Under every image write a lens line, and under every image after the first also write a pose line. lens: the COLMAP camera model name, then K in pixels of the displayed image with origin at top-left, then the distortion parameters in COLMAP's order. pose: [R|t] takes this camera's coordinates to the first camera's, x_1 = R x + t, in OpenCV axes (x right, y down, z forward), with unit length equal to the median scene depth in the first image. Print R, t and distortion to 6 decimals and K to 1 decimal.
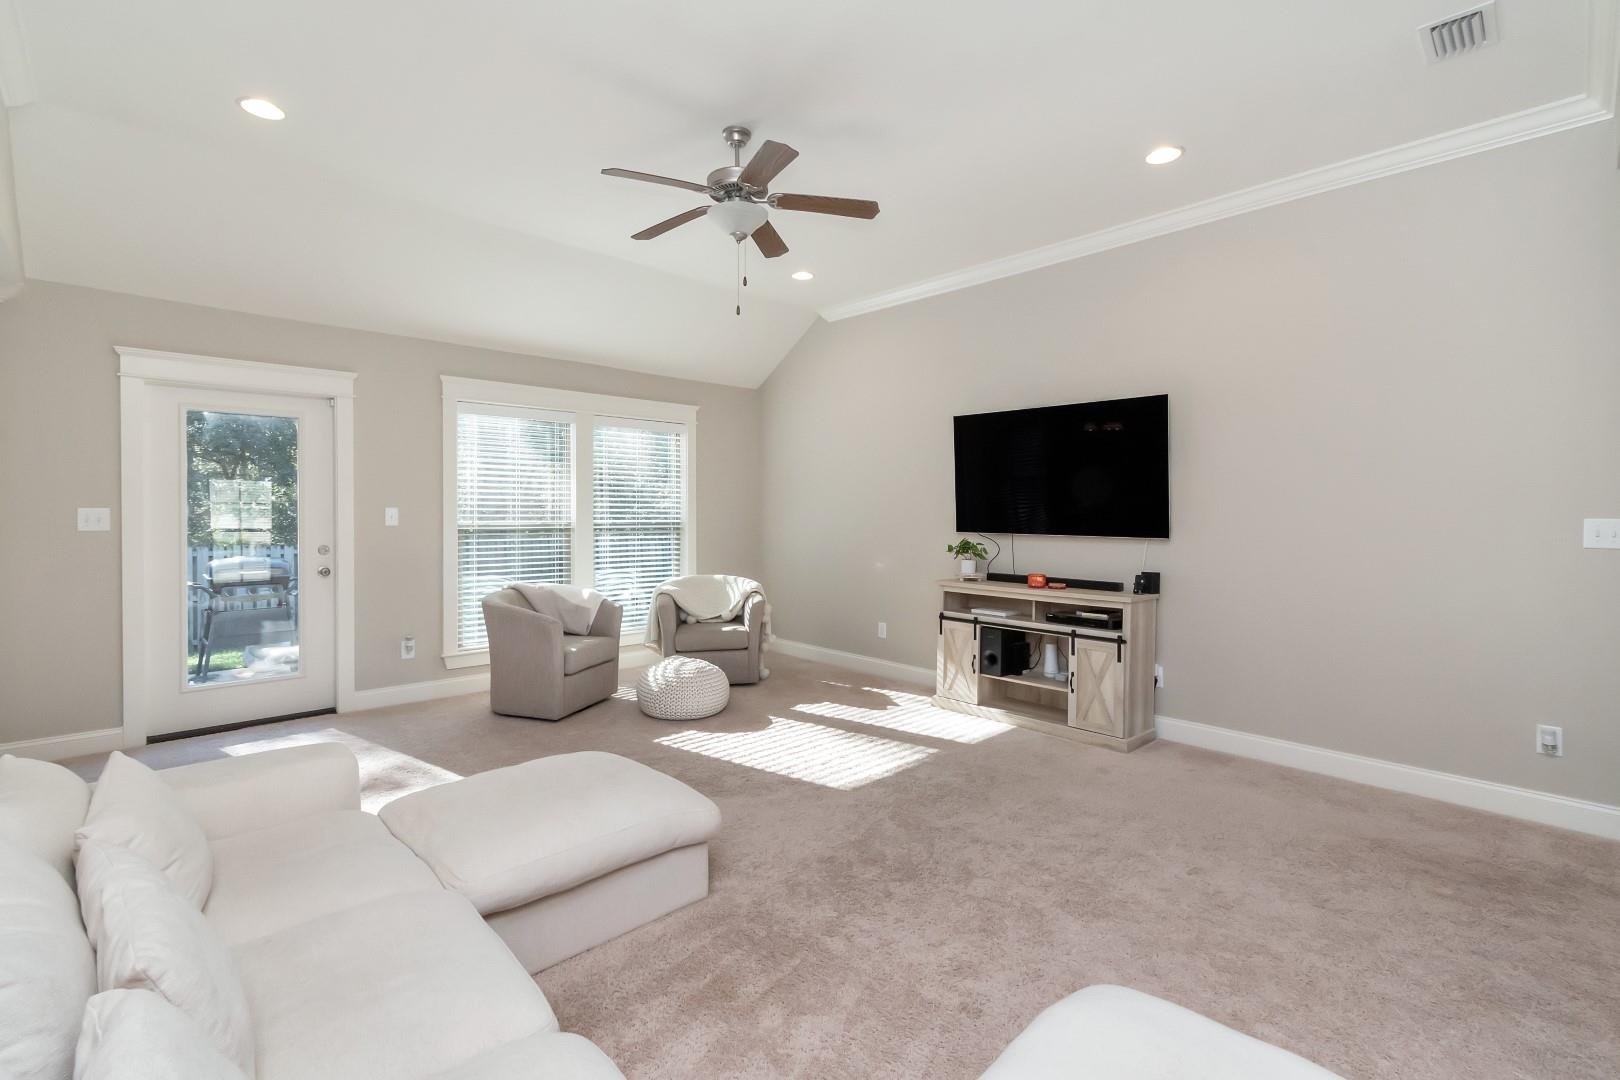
lens RADIAL K [[722.4, 0, 808.8], [0, 722.4, 510.3], [0, 0, 1]] dist [-0.000513, -0.000207]
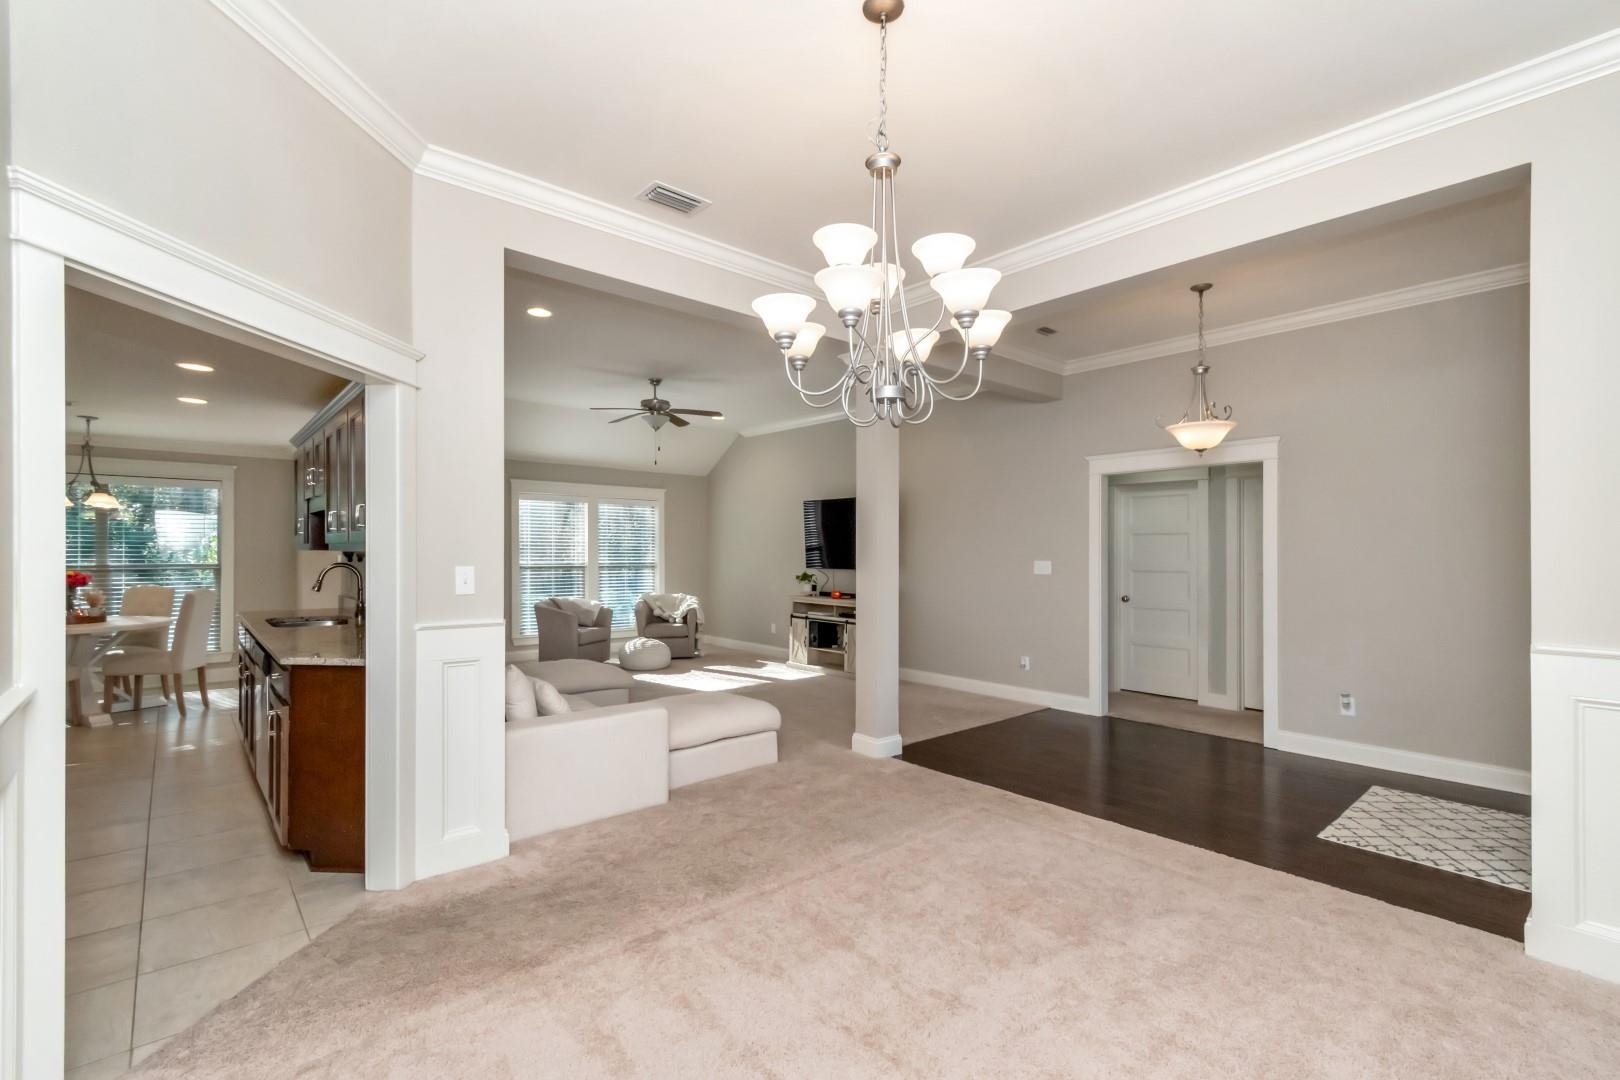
lens RADIAL K [[710.6, 0, 817.8], [0, 710.6, 543.8], [0, 0, 1]] dist [0.002079, 0.000308]
pose [[0.999535, -0.001262, -0.030456, 0.312890], [0.001020, 0.999968, -0.007974, -0.015262], [0.030465, 0.007939, 0.999504, -0.758675]]
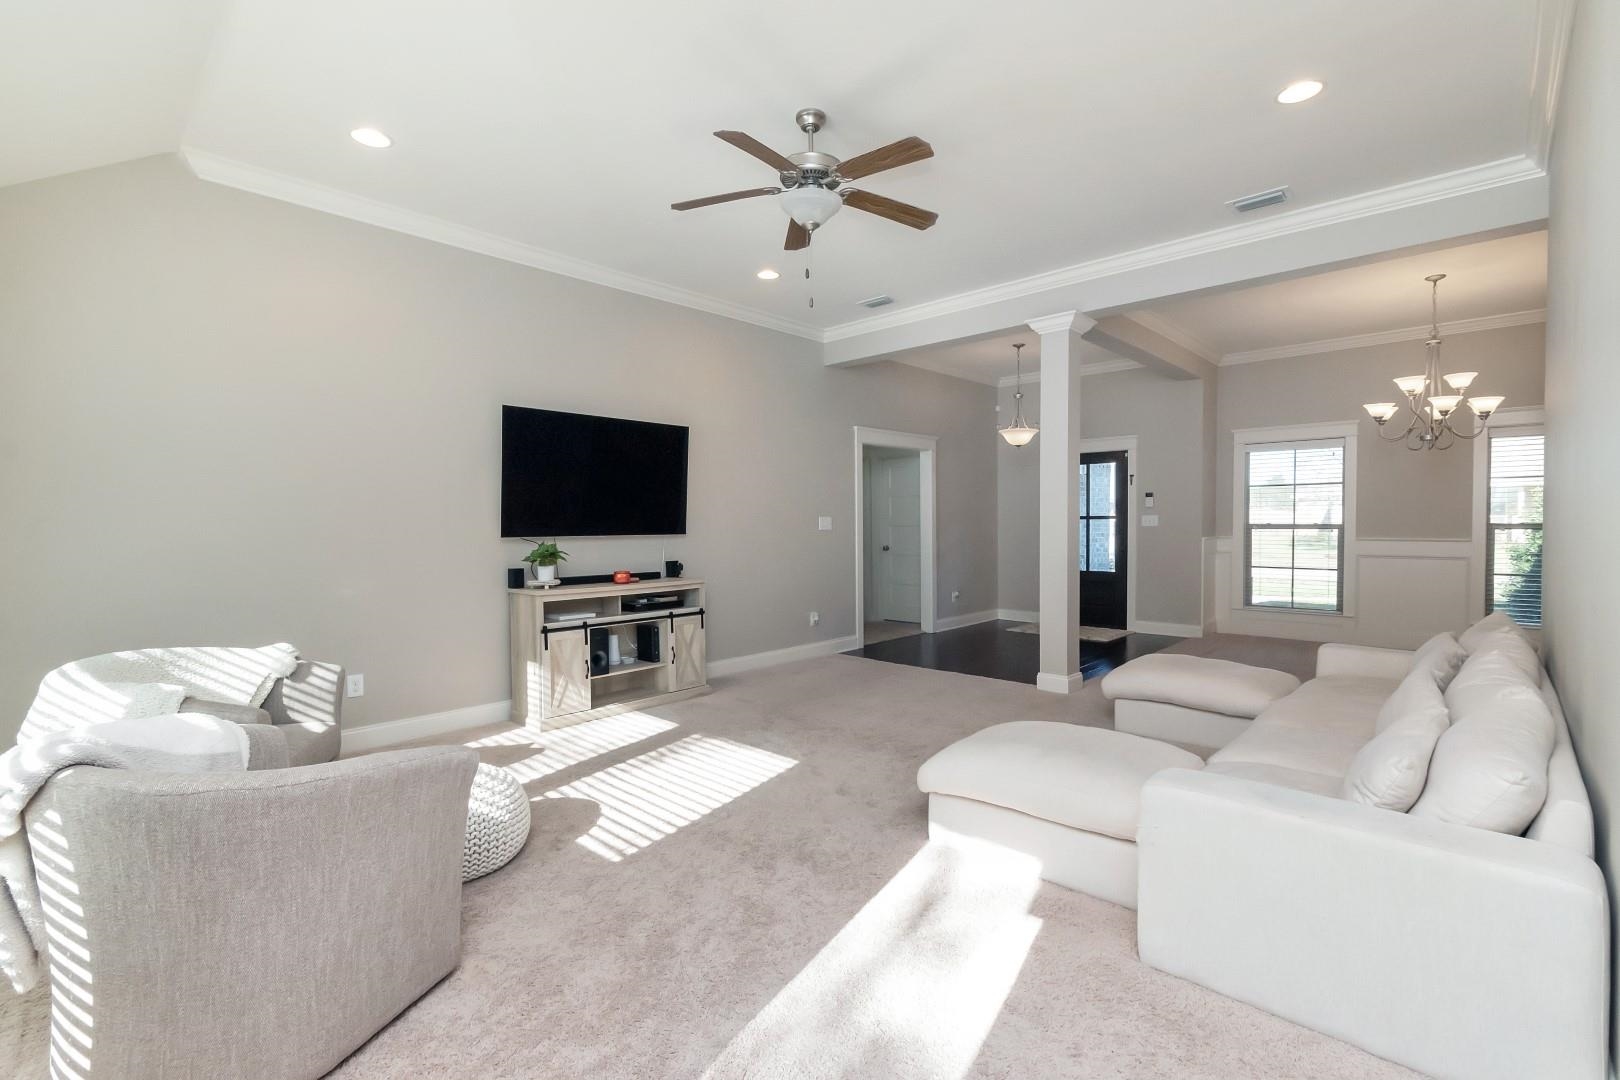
lens RADIAL K [[731.4, 0, 794.0], [0, 731.4, 530.3], [0, 0, 1]] dist [-0.000697, -0.000136]
pose [[-0.040873, -0.017928, 0.999004, -0.771066], [0.004459, 0.999826, 0.018125, 0.007468], [-0.999154, 0.005196, -0.040785, 0.759745]]
